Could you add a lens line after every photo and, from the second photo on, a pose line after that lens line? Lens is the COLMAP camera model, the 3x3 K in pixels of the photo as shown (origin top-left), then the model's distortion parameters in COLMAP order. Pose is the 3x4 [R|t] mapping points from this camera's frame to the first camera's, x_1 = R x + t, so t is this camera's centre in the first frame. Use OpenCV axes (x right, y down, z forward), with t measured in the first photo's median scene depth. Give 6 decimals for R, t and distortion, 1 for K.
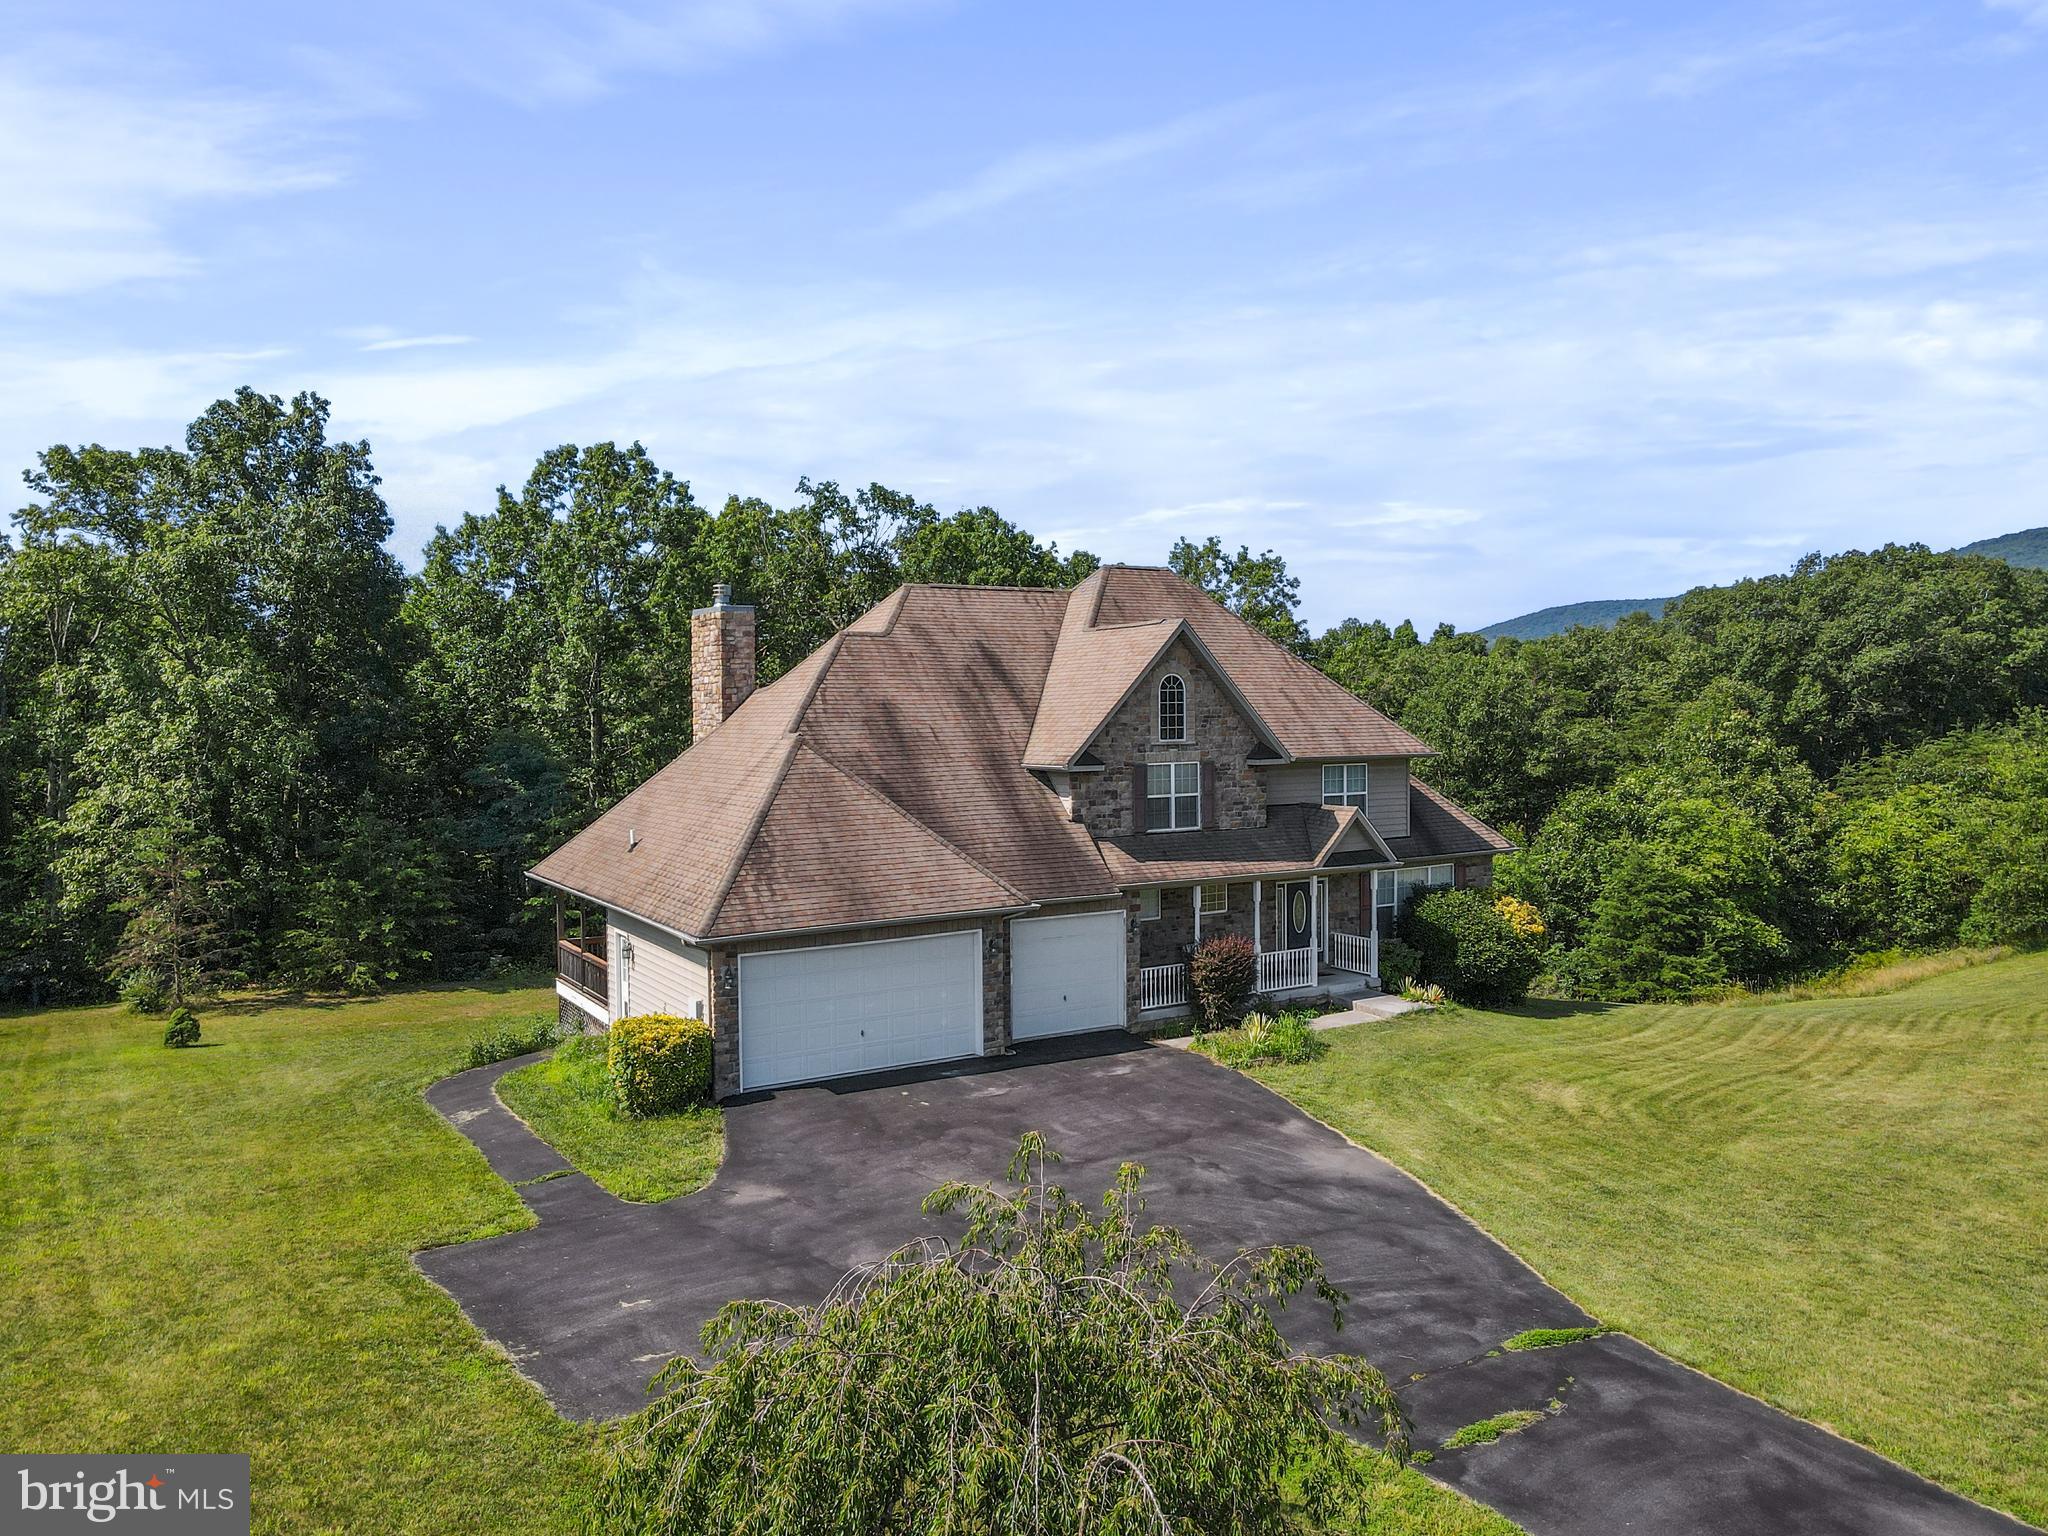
lens RADIAL K [[1512.1, 0, 1023.1], [0, 1512.1, 752.1], [0, 0, 1]] dist [-0.015873, 0.079979]
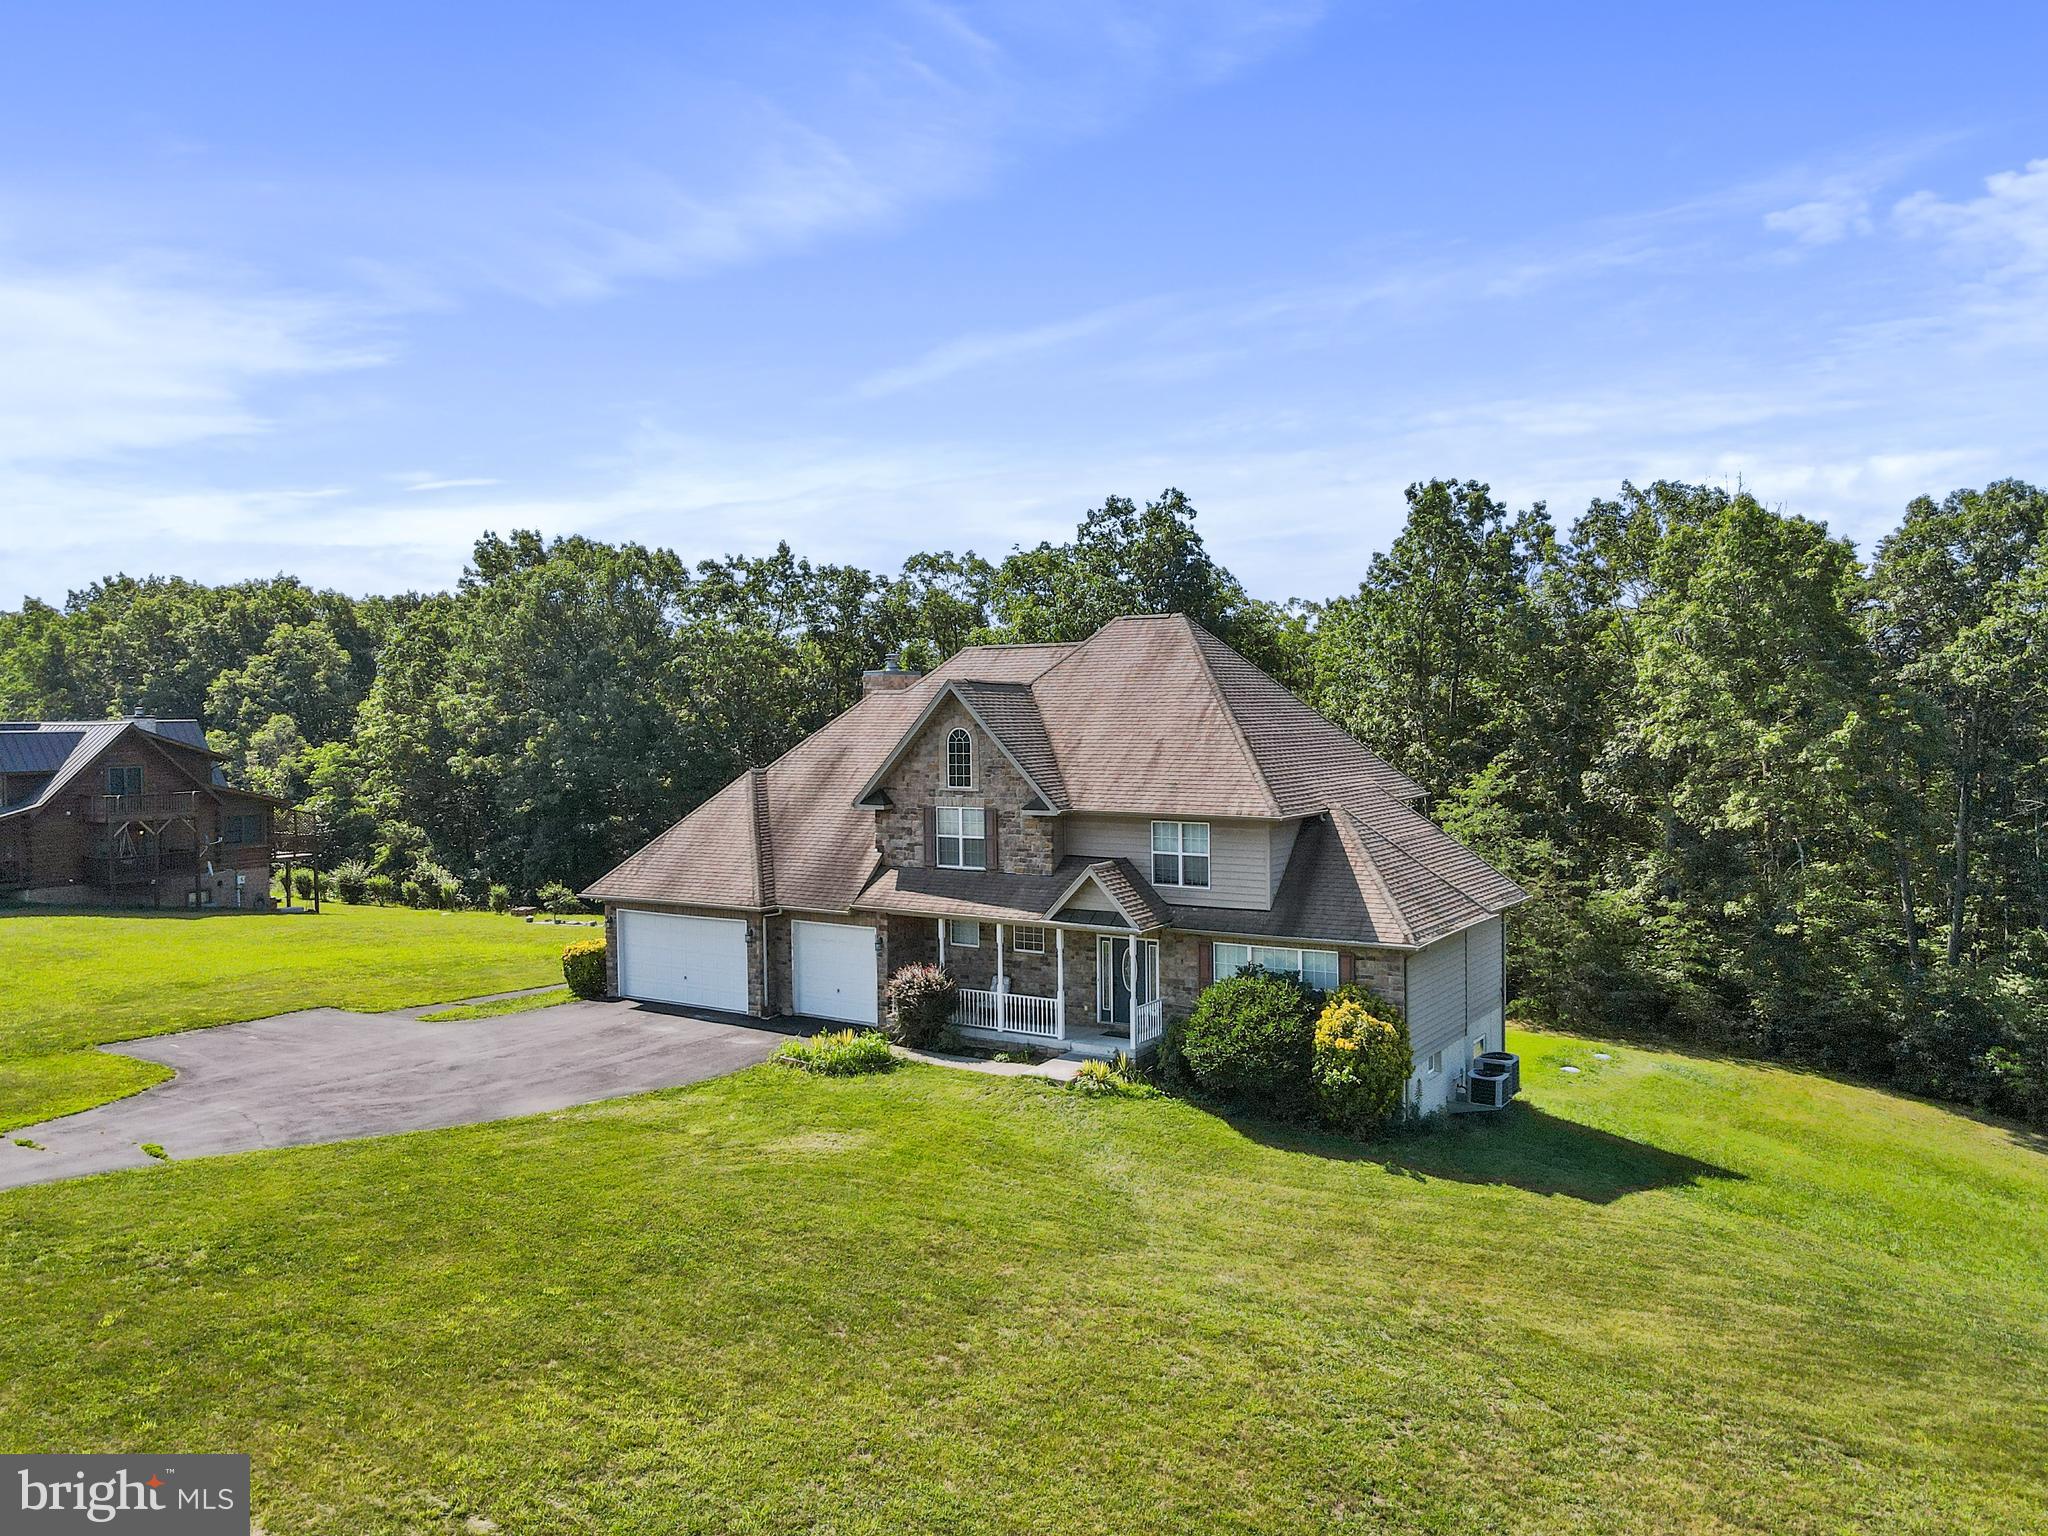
lens RADIAL K [[1505.8, 0, 1024.9], [0, 1505.8, 756.7], [0, 0, 1]] dist [-0.002969, 0.051167]
pose [[0.418331, 0.033200, -0.907688, 1.110850], [-0.023035, 0.999398, 0.025939, -0.059519], [0.908002, 0.010057, 0.418844, 0.569652]]
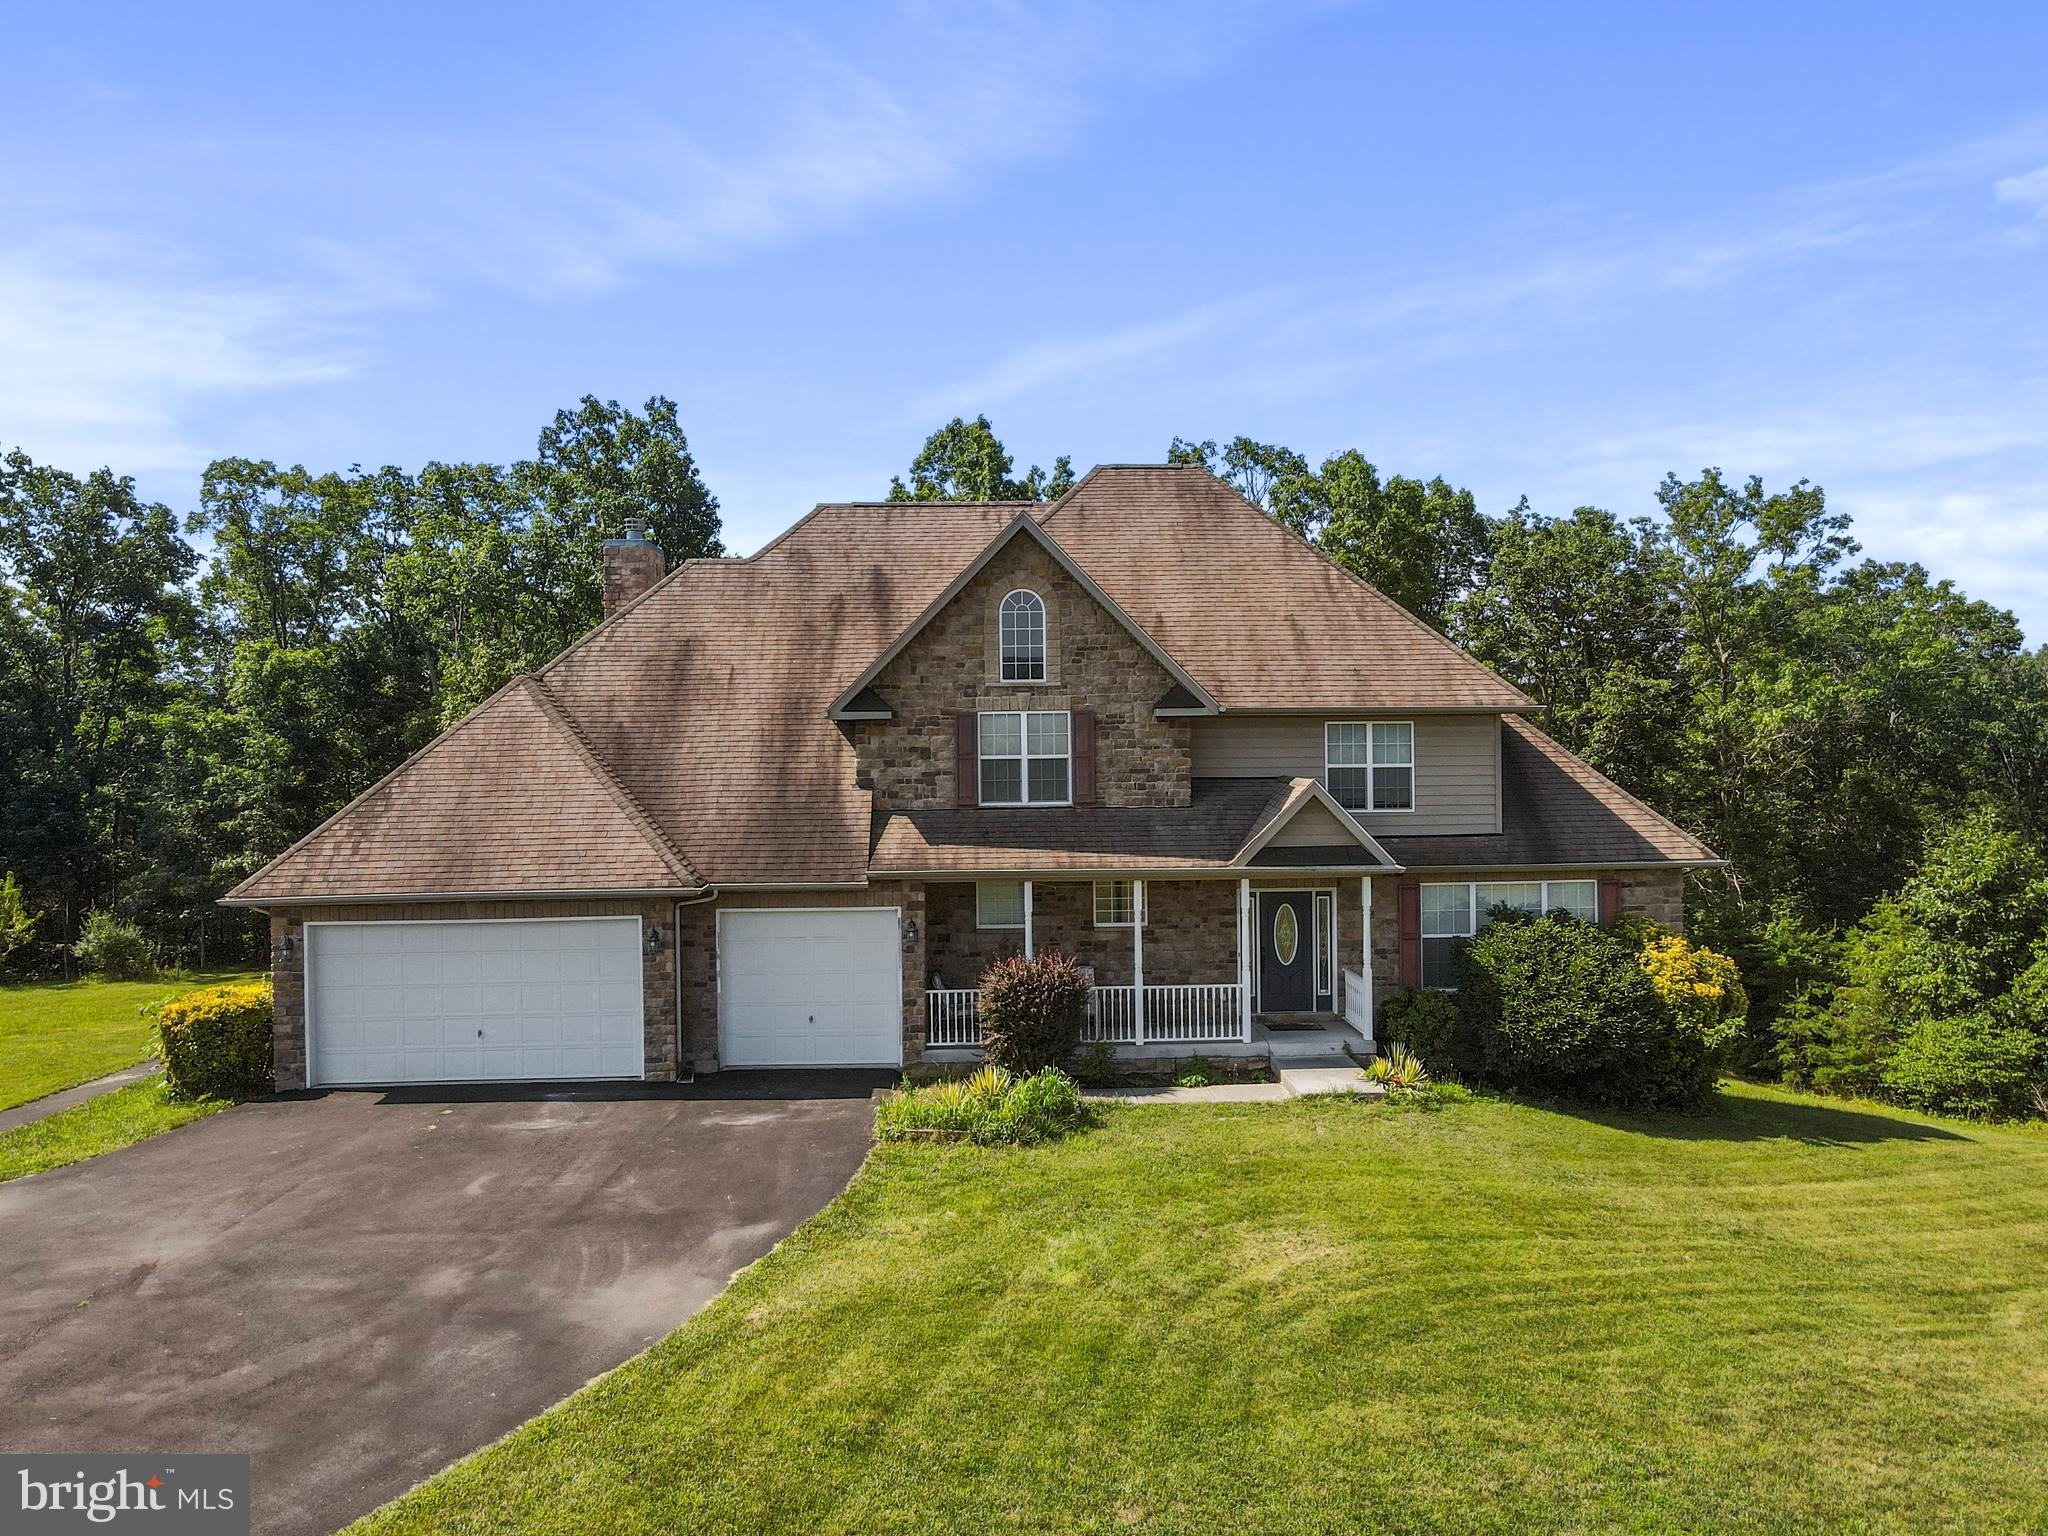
lens RADIAL K [[1503.4, 0, 1026.0], [0, 1503.4, 753.4], [0, 0, 1]] dist [0.012452, 0.005504]
pose [[0.868405, 0.004845, -0.495832, 0.452170], [-0.012848, 0.999836, -0.012731, 0.035681], [0.495689, 0.017426, 0.868325, 0.368039]]
